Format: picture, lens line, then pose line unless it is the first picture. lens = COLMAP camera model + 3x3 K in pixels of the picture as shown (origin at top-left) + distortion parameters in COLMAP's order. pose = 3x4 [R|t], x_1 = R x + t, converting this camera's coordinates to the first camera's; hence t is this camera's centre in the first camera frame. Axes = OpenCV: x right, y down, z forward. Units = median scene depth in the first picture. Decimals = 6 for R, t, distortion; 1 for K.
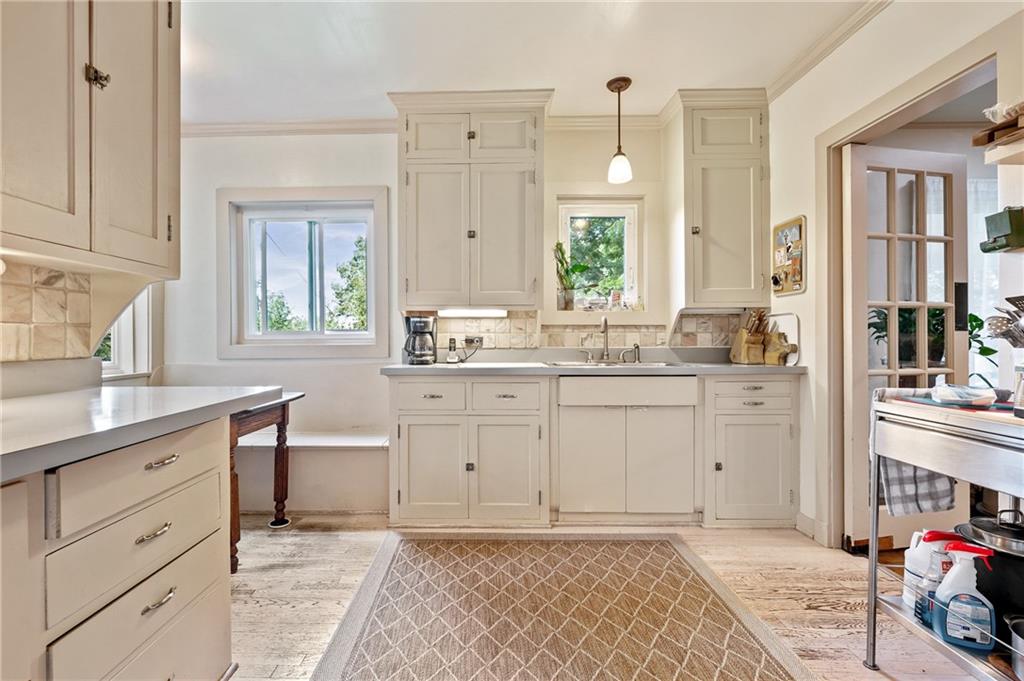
lens RADIAL K [[438.0, 0, 491.2], [0, 438.0, 336.7], [0, 0, 1]] dist [-0.002637, 0.000609]
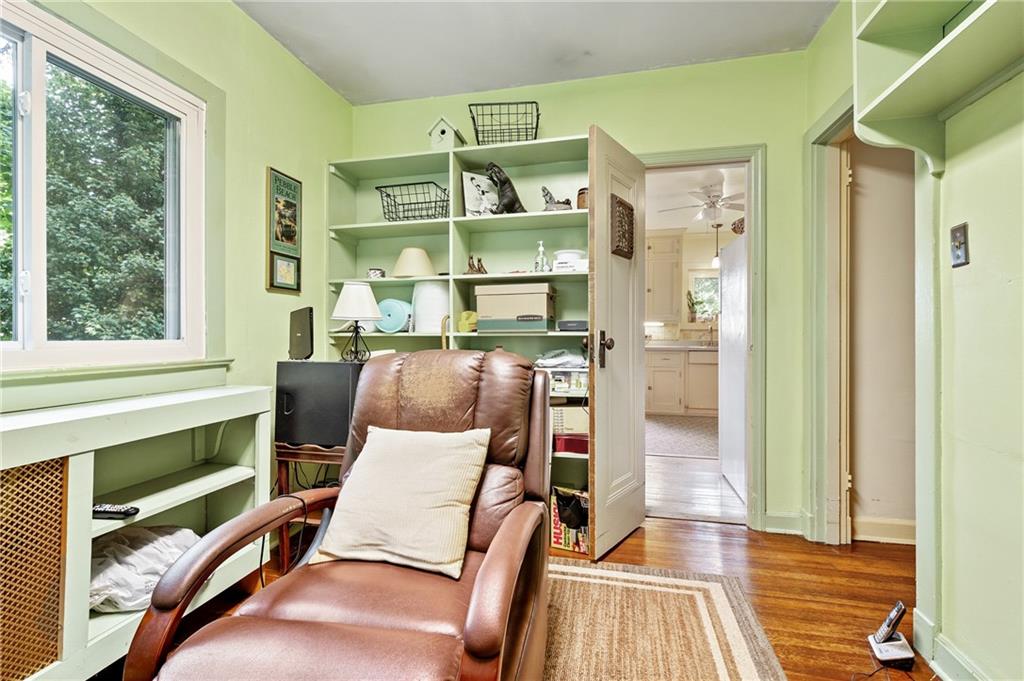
lens RADIAL K [[438.0, 0, 519.2], [0, 438.0, 338.7], [0, 0, 1]] dist [-0.002637, 0.000609]
pose [[0.977523, 0.005997, -0.210744, -0.254501], [-0.005196, 0.999977, 0.004354, 0.016268], [0.210765, -0.003161, 0.977532, -1.582502]]
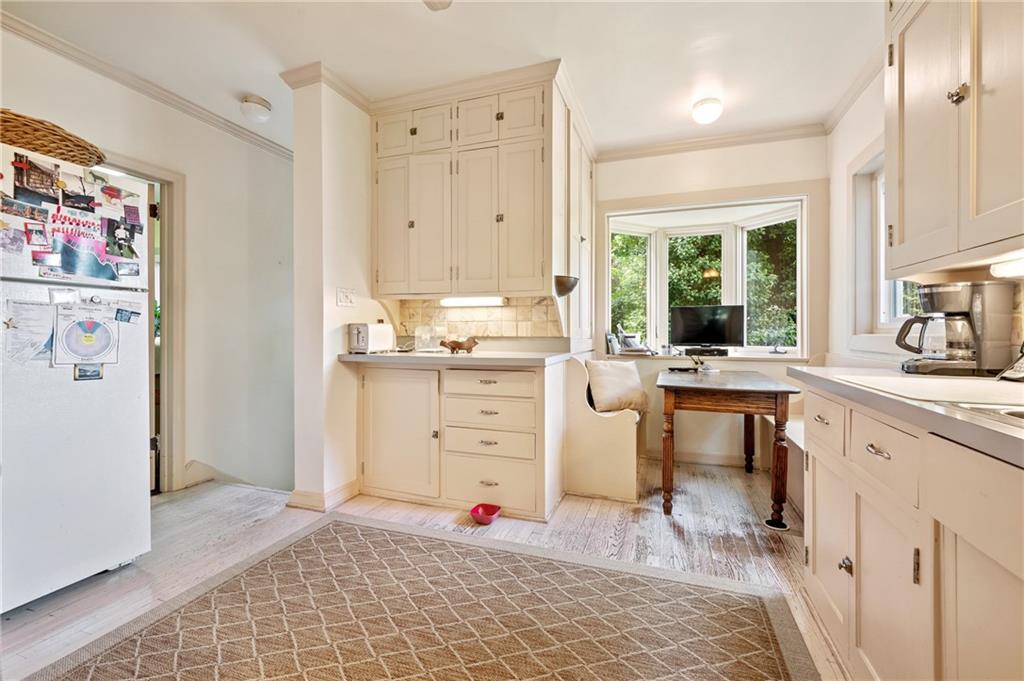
lens RADIAL K [[438.0, 0, 525.4], [0, 438.0, 335.6], [0, 0, 1]] dist [-0.002637, 0.000609]
pose [[-0.290202, 0.014647, -0.956853, 0.581960], [0.006324, 0.999890, 0.013388, 0.006856], [0.956944, -0.002165, -0.290263, 0.790011]]
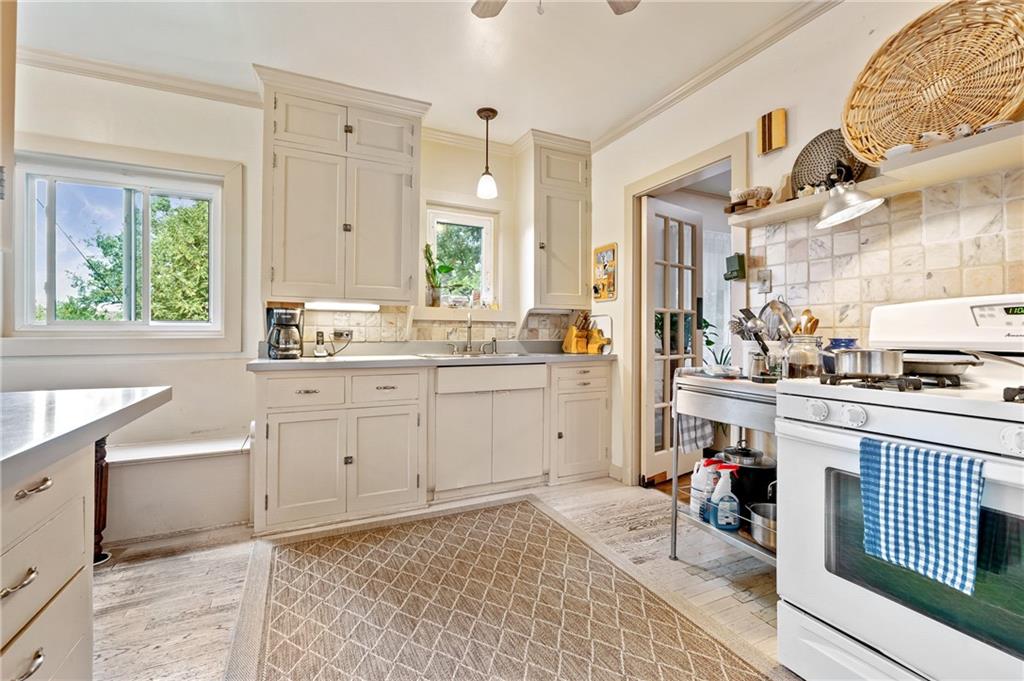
lens RADIAL K [[413.1, 0, 504.9], [0, 413.1, 328.3], [0, 0, 1]] dist [-0.002588, 0.000301]
pose [[0.904936, 0.011558, 0.425391, -0.132109], [-0.008642, 0.999924, -0.008784, 0.001007], [-0.425460, 0.004273, 0.904967, -0.006985]]
